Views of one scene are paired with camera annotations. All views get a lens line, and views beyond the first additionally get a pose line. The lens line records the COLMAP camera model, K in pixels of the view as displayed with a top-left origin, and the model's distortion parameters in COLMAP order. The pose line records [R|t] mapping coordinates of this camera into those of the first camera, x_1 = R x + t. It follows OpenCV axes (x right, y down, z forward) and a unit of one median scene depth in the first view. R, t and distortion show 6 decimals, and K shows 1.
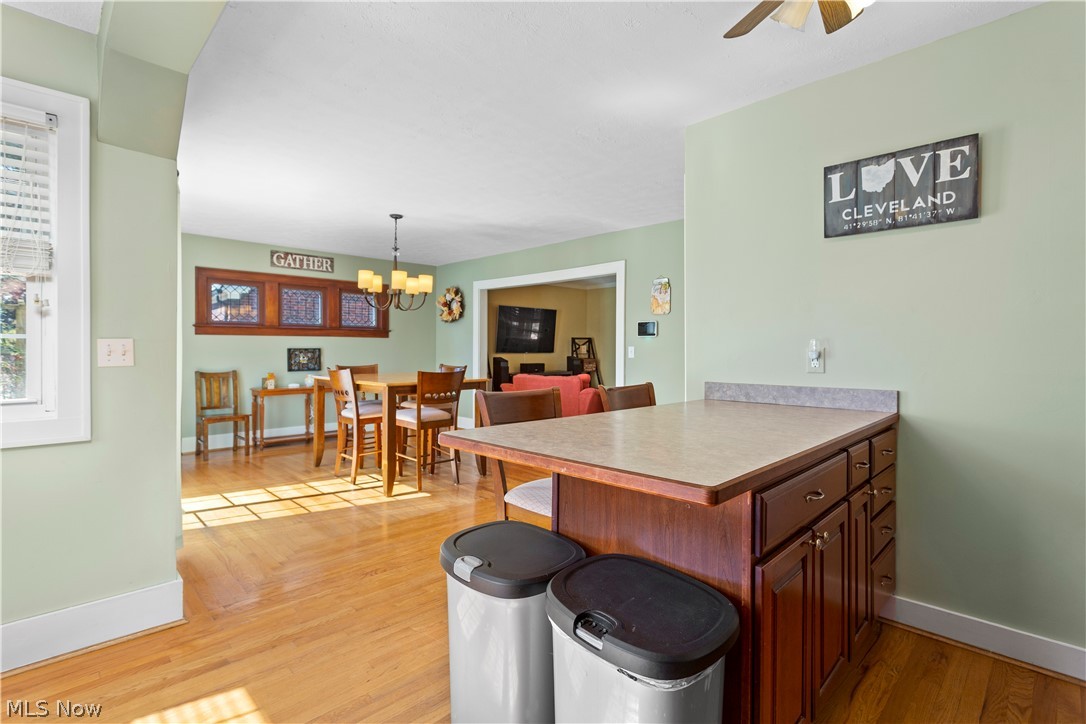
lens RADIAL K [[516.5, 0, 540.9], [0, 516.5, 353.7], [0, 0, 1]] dist [-0.000553, 0.001099]
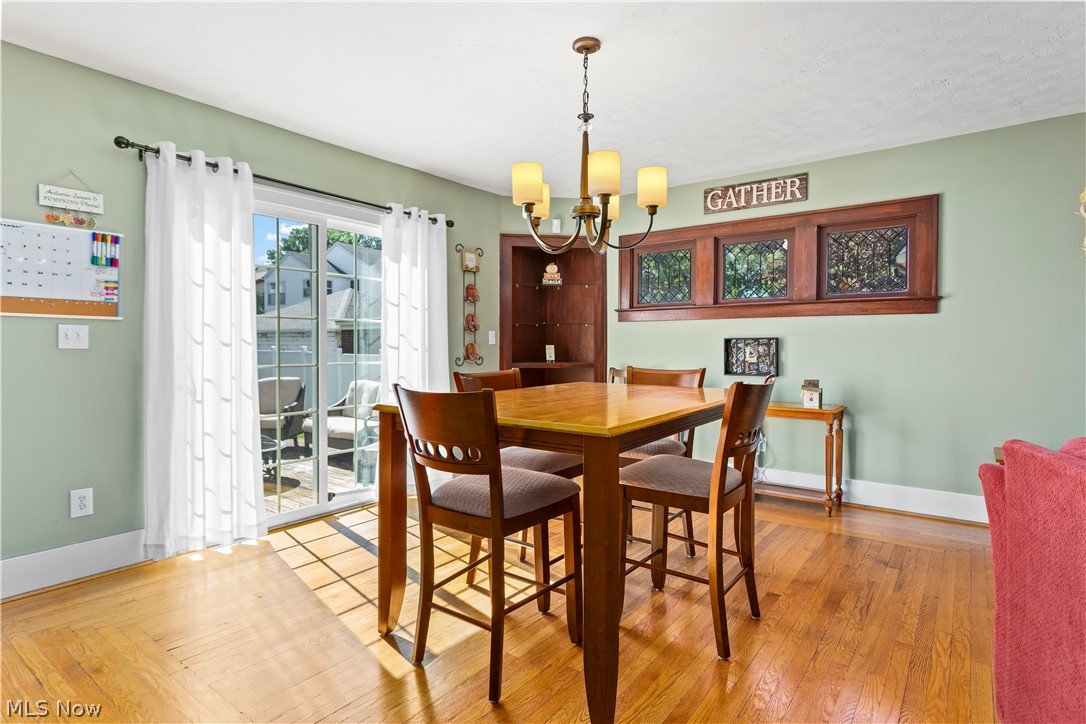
lens RADIAL K [[568.0, 0, 539.1], [0, 568.0, 353.7], [0, 0, 1]] dist [-0.010303, -0.000514]
pose [[0.150387, 0.014321, -0.988524, 0.167415], [-0.008069, 0.999880, 0.013258, 0.001398], [0.988594, 0.005983, 0.150484, 0.694686]]
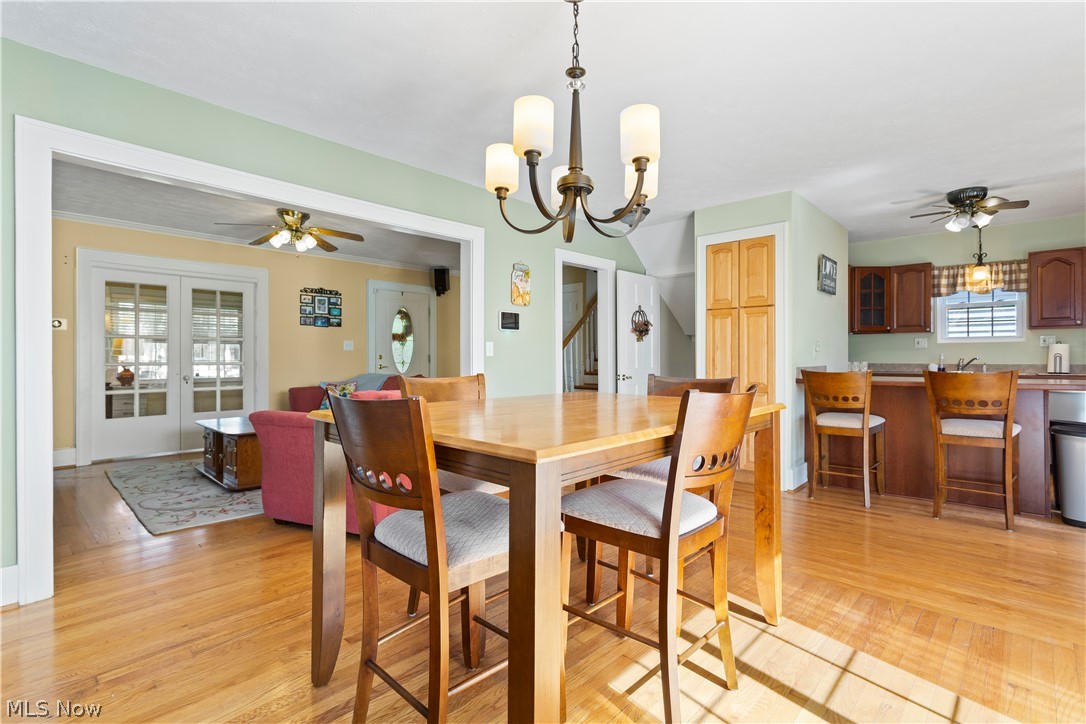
lens RADIAL K [[516.5, 0, 544.9], [0, 516.5, 357.5], [0, 0, 1]] dist [-0.000553, 0.001099]
pose [[-0.049283, -0.004327, 0.998775, -0.525438], [0.006642, 0.999967, 0.004660, 0.007105], [-0.998763, 0.006864, -0.049252, 0.828168]]
